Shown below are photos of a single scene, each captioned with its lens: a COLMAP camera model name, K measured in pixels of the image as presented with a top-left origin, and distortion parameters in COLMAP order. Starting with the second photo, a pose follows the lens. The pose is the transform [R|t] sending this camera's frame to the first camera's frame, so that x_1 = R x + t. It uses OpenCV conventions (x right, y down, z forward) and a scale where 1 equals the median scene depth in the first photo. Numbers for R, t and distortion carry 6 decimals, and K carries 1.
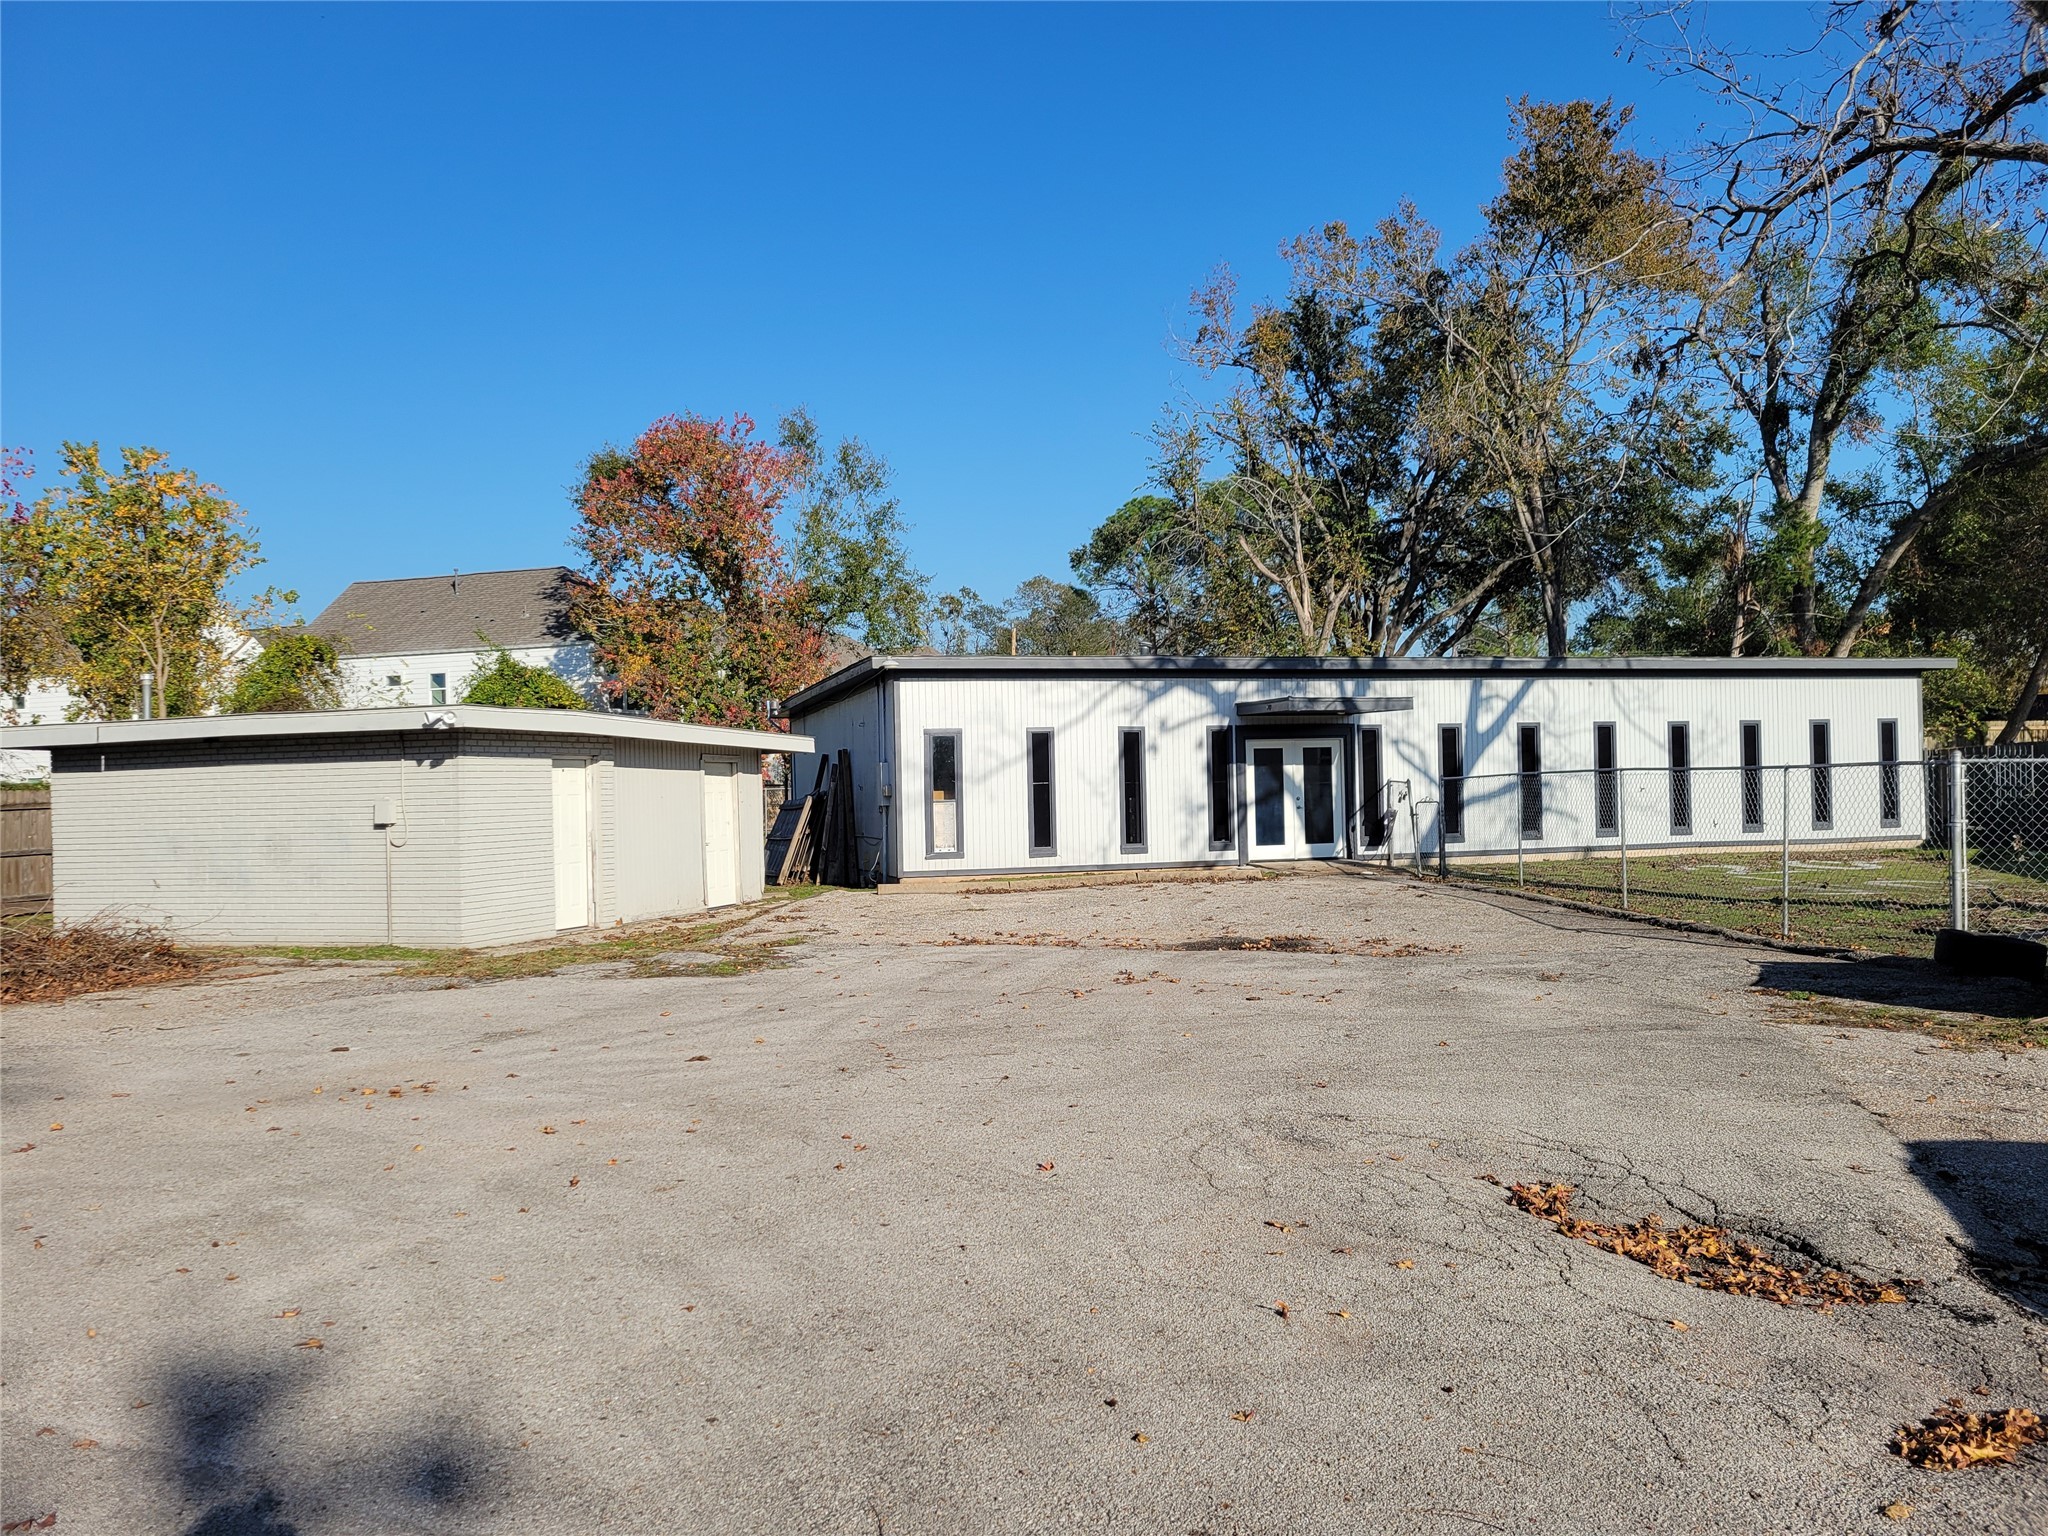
lens RADIAL K [[1561.2, 0, 1024.0], [0, 1561.2, 768.0], [0, 0, 1]] dist [0.055013, -0.000329]
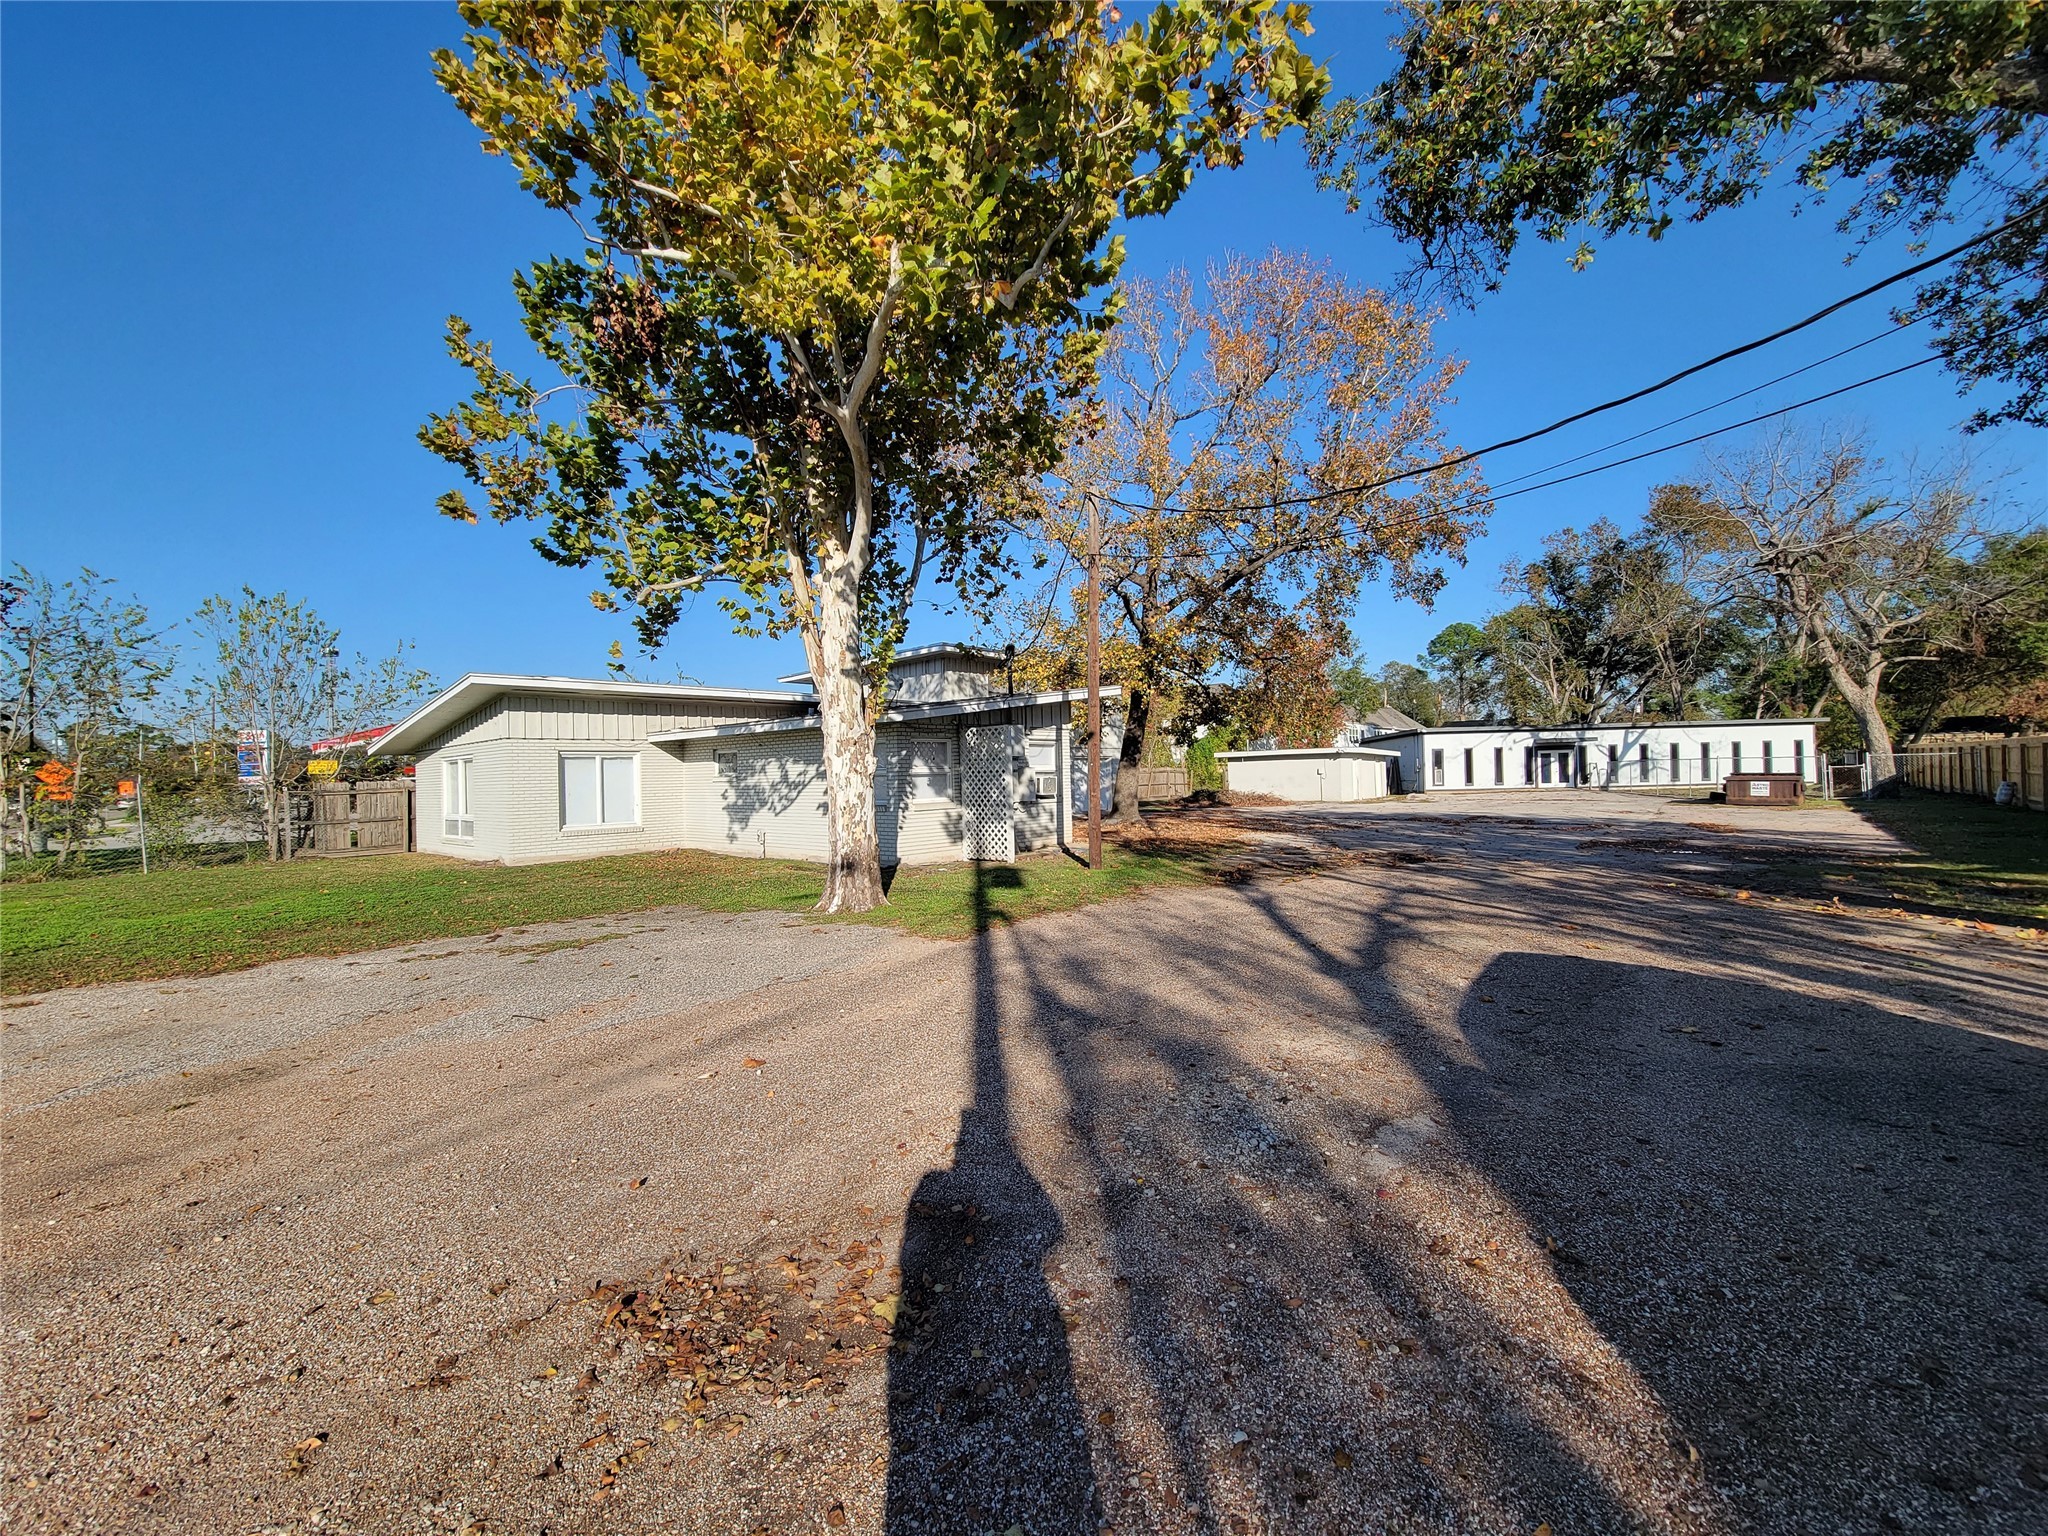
lens RADIAL K [[848.0, 0, 1024.0], [0, 848.0, 768.0], [0, 0, 1]] dist [0.000420, -0.000847]
pose [[0.931321, -0.001484, -0.364197, -0.132546], [0.005739, 0.999927, 0.010600, -0.004547], [0.364154, -0.011962, 0.931262, -0.646704]]
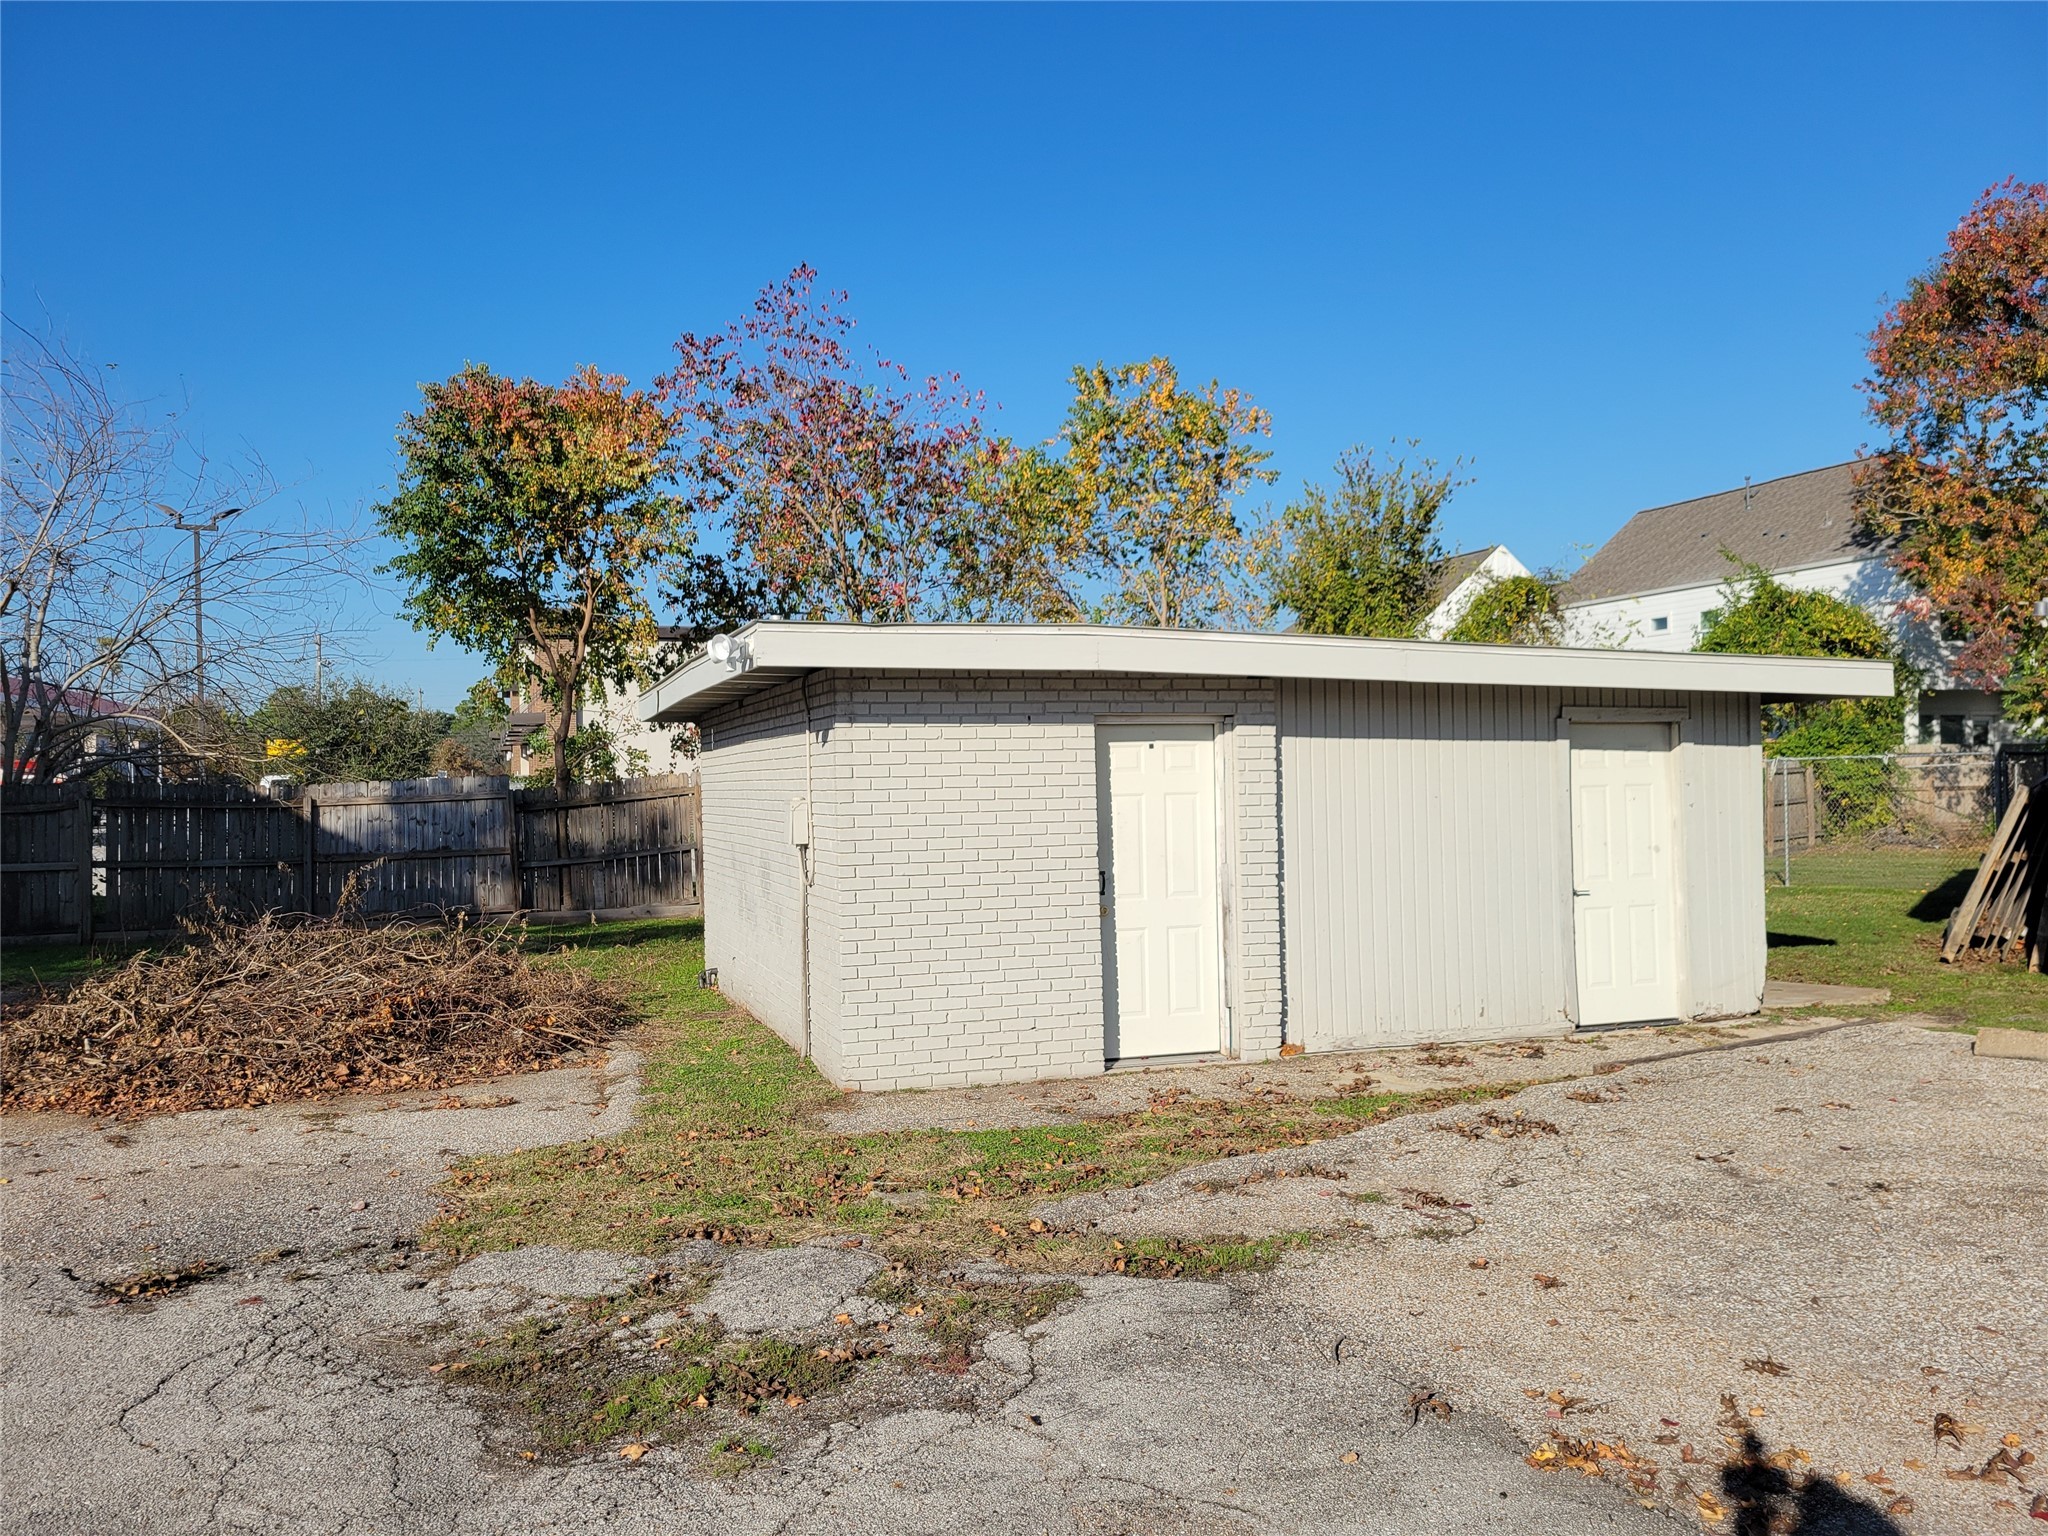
lens RADIAL K [[1561.2, 0, 1024.0], [0, 1561.2, 768.0], [0, 0, 1]] dist [0.055013, -0.000329]
pose [[0.631923, 0.008476, -0.774985, 0.038684], [0.012283, 0.999705, 0.020949, -0.001115], [0.774934, -0.022757, 0.631633, 0.288579]]
